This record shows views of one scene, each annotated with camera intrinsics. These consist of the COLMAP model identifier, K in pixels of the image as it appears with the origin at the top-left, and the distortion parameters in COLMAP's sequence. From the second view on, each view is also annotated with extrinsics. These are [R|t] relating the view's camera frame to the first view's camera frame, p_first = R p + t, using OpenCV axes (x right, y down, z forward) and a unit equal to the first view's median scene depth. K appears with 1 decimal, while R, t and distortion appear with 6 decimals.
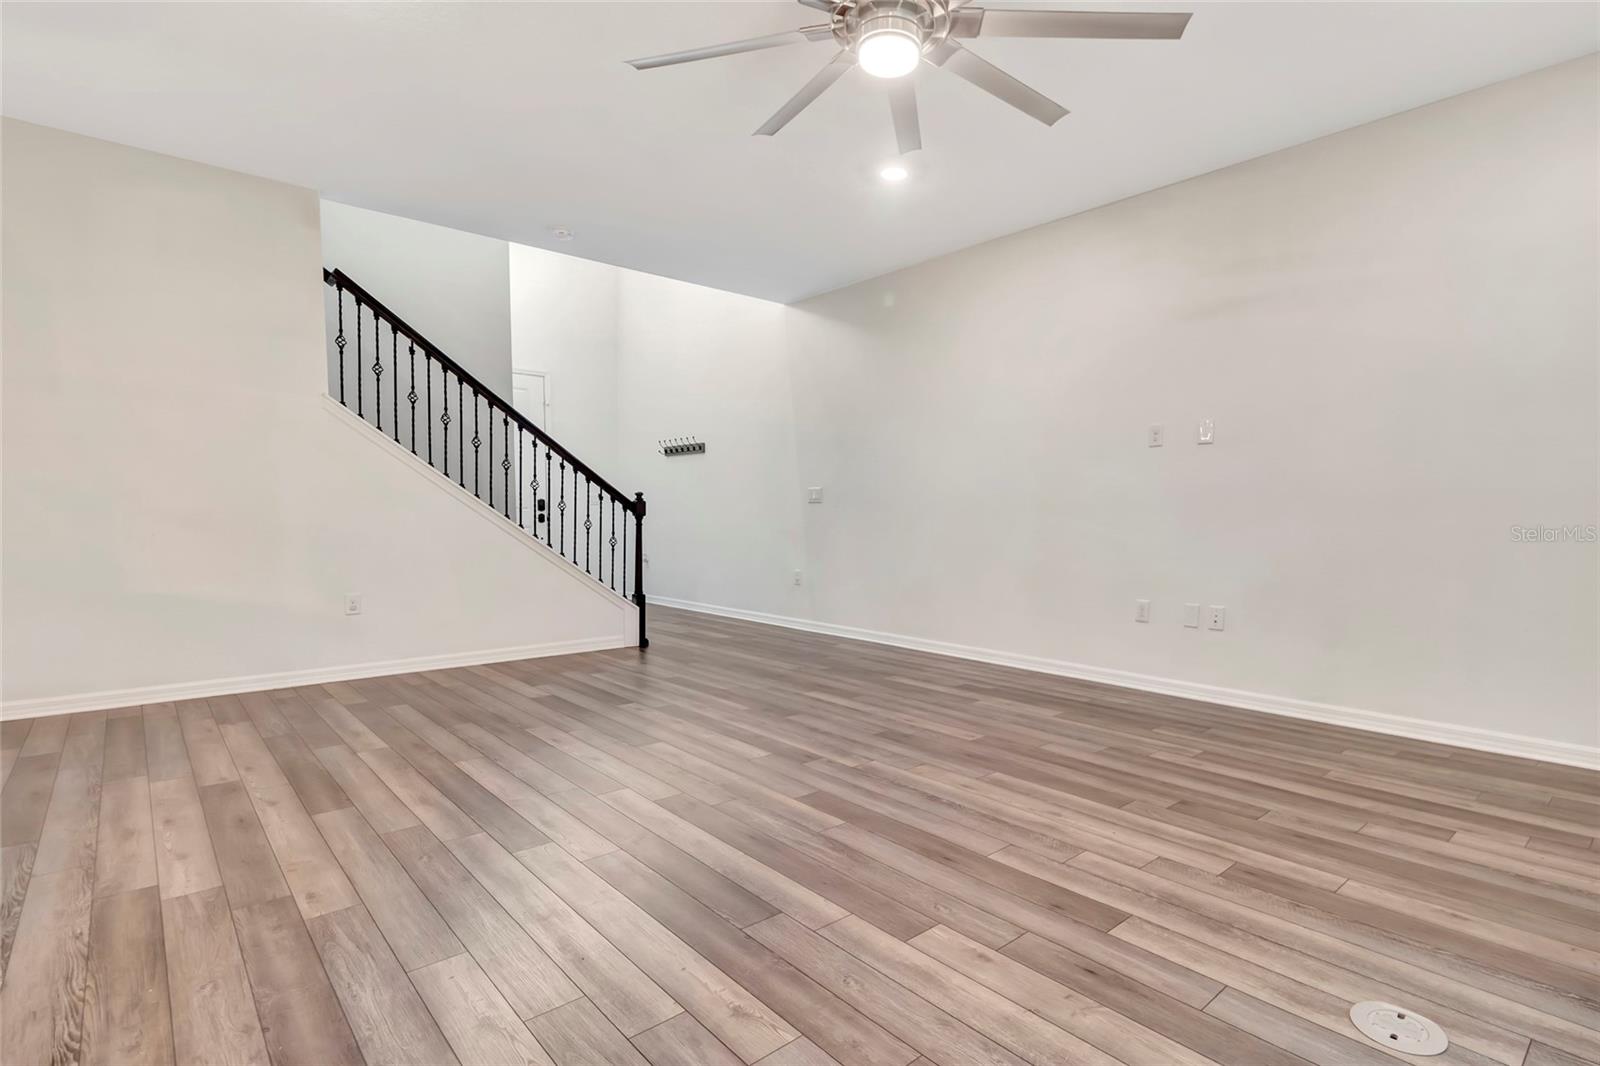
lens RADIAL K [[794.4, 0, 800.0], [0, 794.4, 533.0], [0, 0, 1]] dist [0.026775, 0.001183]
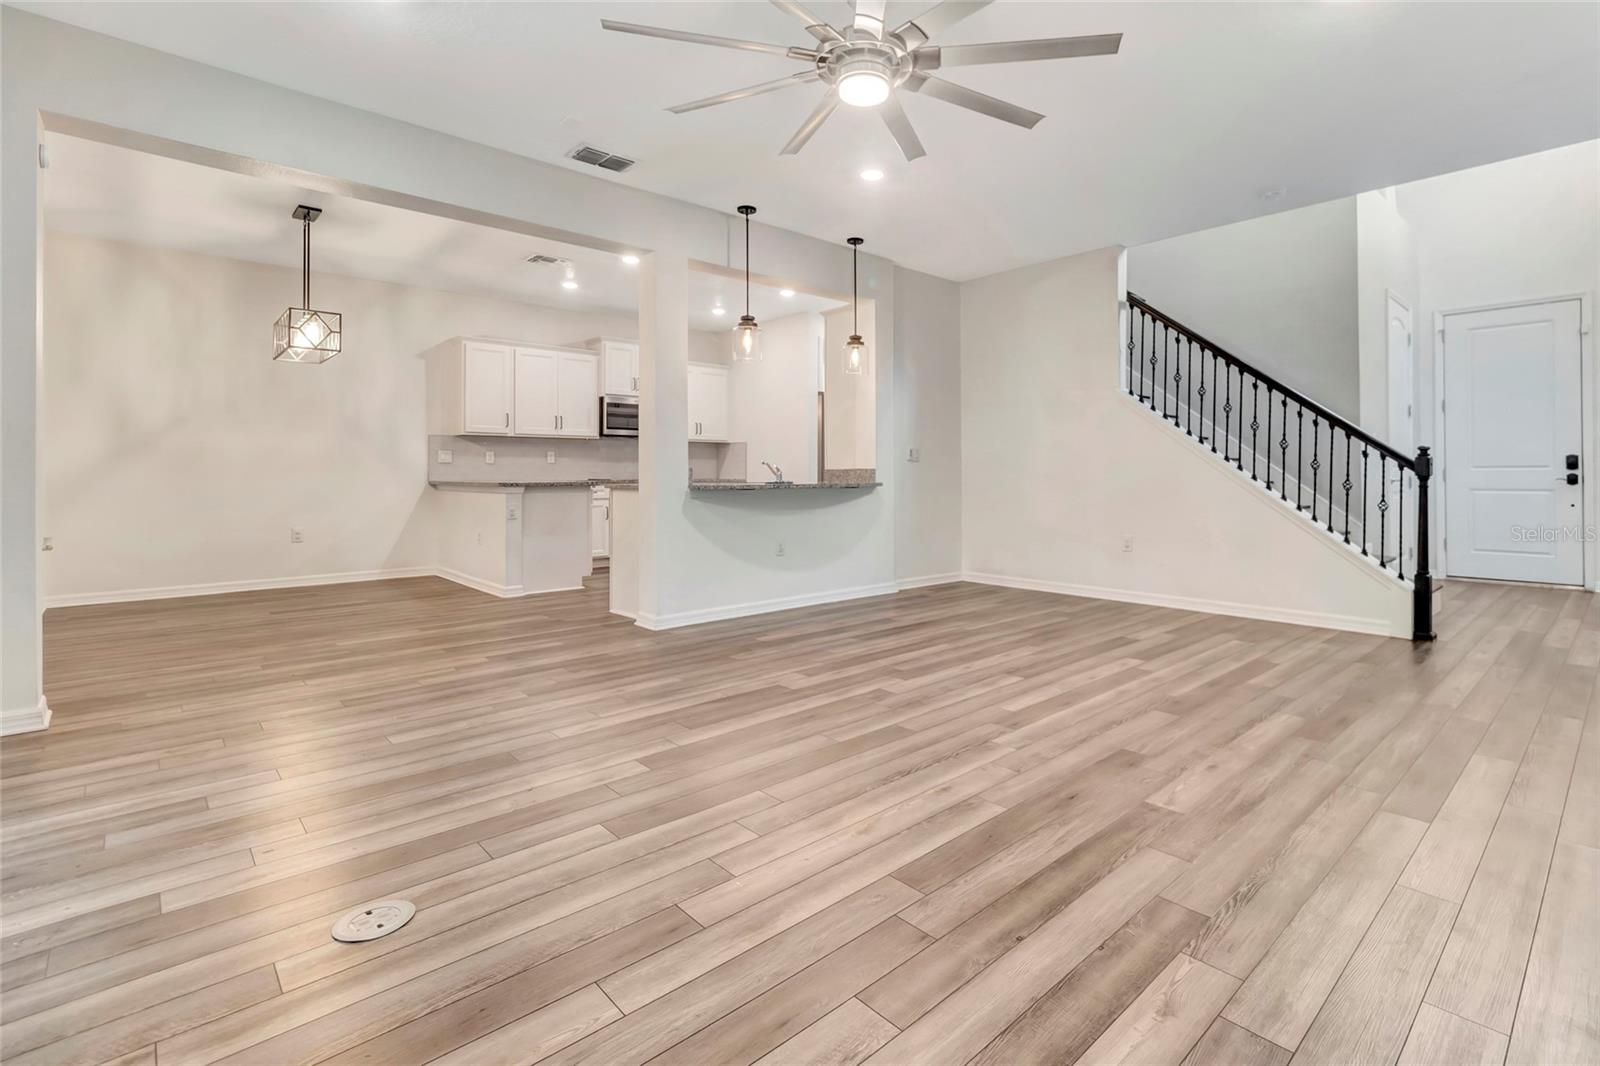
lens RADIAL K [[735.8, 0, 921.0], [0, 735.8, 454.5], [0, 0, 1]] dist [0.002680, 0.000327]
pose [[0.093633, -0.032605, -0.995073, 0.916452], [-0.022519, 0.999139, -0.034857, -0.011024], [0.995352, 0.025672, 0.092818, 0.816013]]
